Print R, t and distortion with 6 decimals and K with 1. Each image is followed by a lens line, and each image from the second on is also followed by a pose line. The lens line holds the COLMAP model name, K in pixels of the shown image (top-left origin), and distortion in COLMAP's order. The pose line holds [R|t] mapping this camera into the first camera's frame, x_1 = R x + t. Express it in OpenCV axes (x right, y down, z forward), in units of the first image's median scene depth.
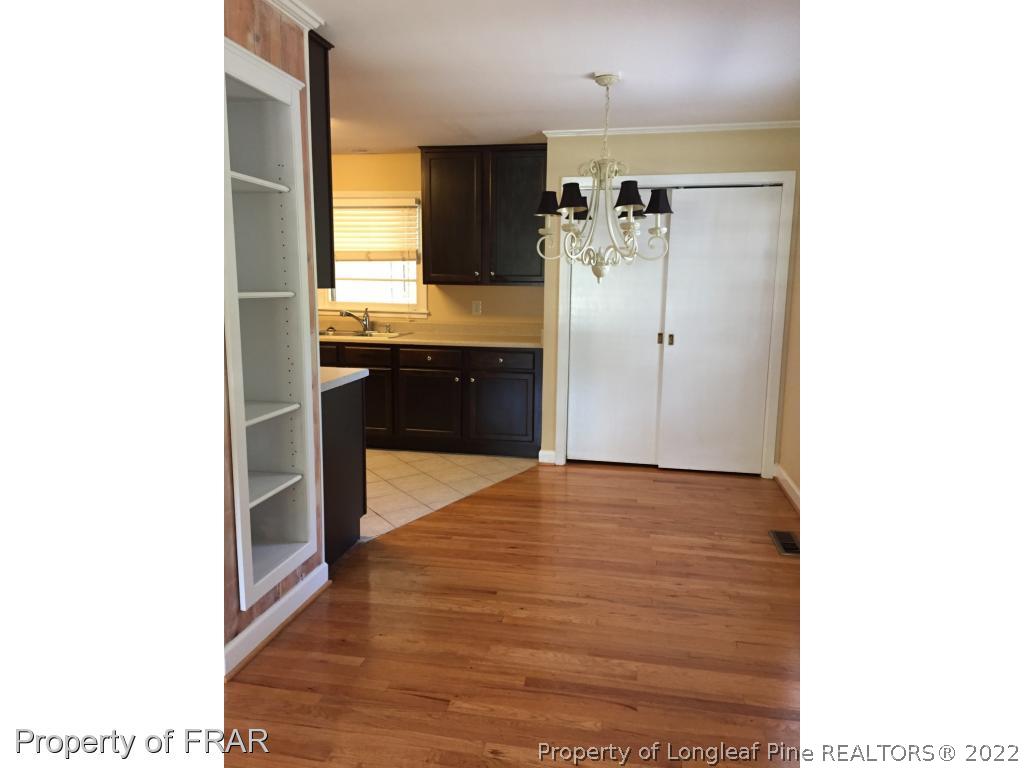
lens RADIAL K [[653.1, 0, 513.5], [0, 653.1, 384.4], [0, 0, 1]] dist [0.059900, -0.002393]
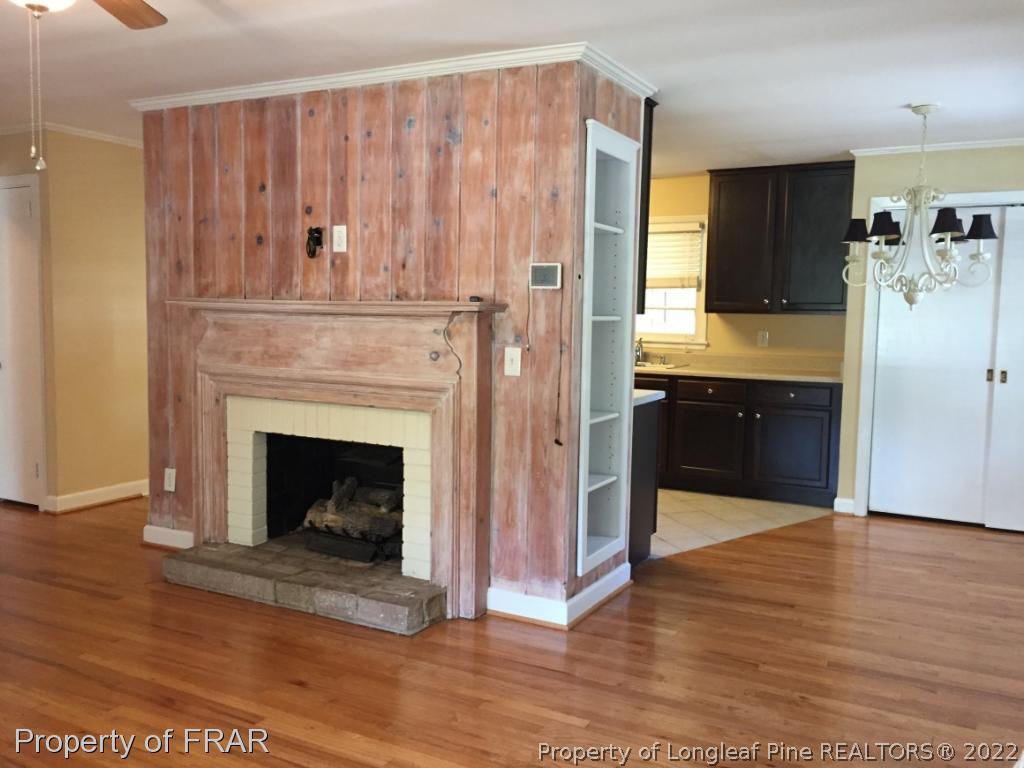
lens RADIAL K [[871.7, 0, 513.5], [0, 871.7, 383.6], [0, 0, 1]] dist [0.090672, -0.117390]
pose [[0.954889, 0.030892, -0.295350, -0.038478], [-0.053097, 0.996308, -0.067458, 0.066809], [0.292176, 0.080097, 0.953004, -0.375700]]
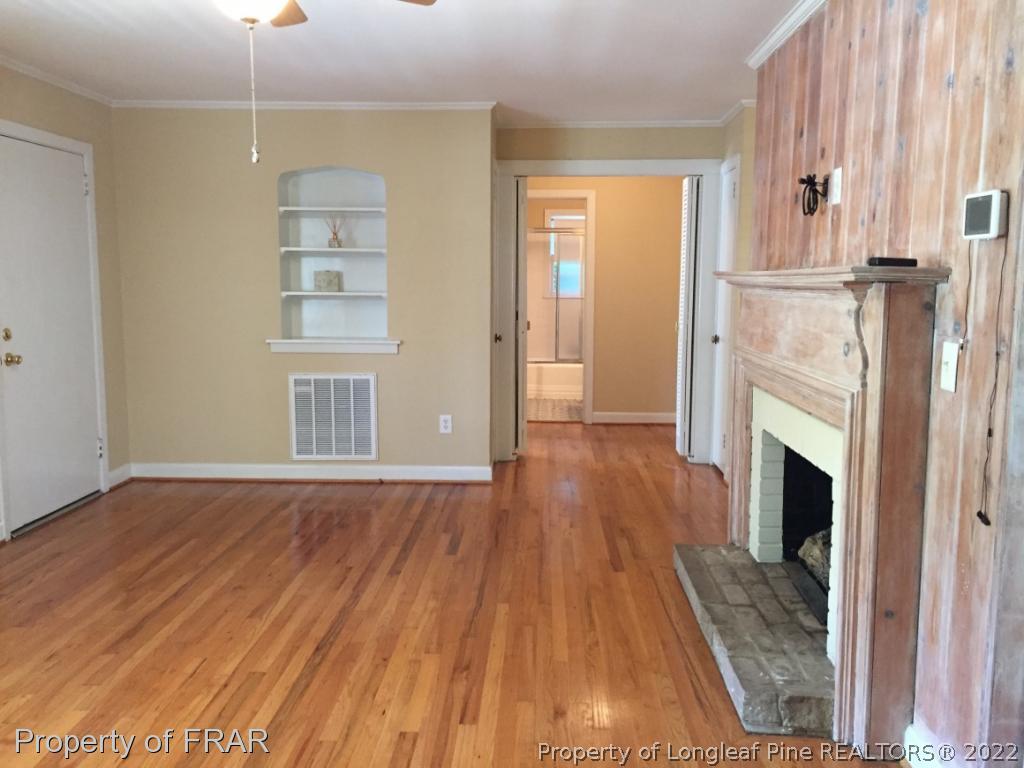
lens RADIAL K [[871.7, 0, 513.5], [0, 871.7, 383.6], [0, 0, 1]] dist [0.090672, -0.117390]
pose [[0.149114, 0.110134, -0.982668, 0.212740], [-0.159303, 0.983472, 0.086051, -0.020490], [0.975904, 0.143710, 0.164194, 0.203092]]
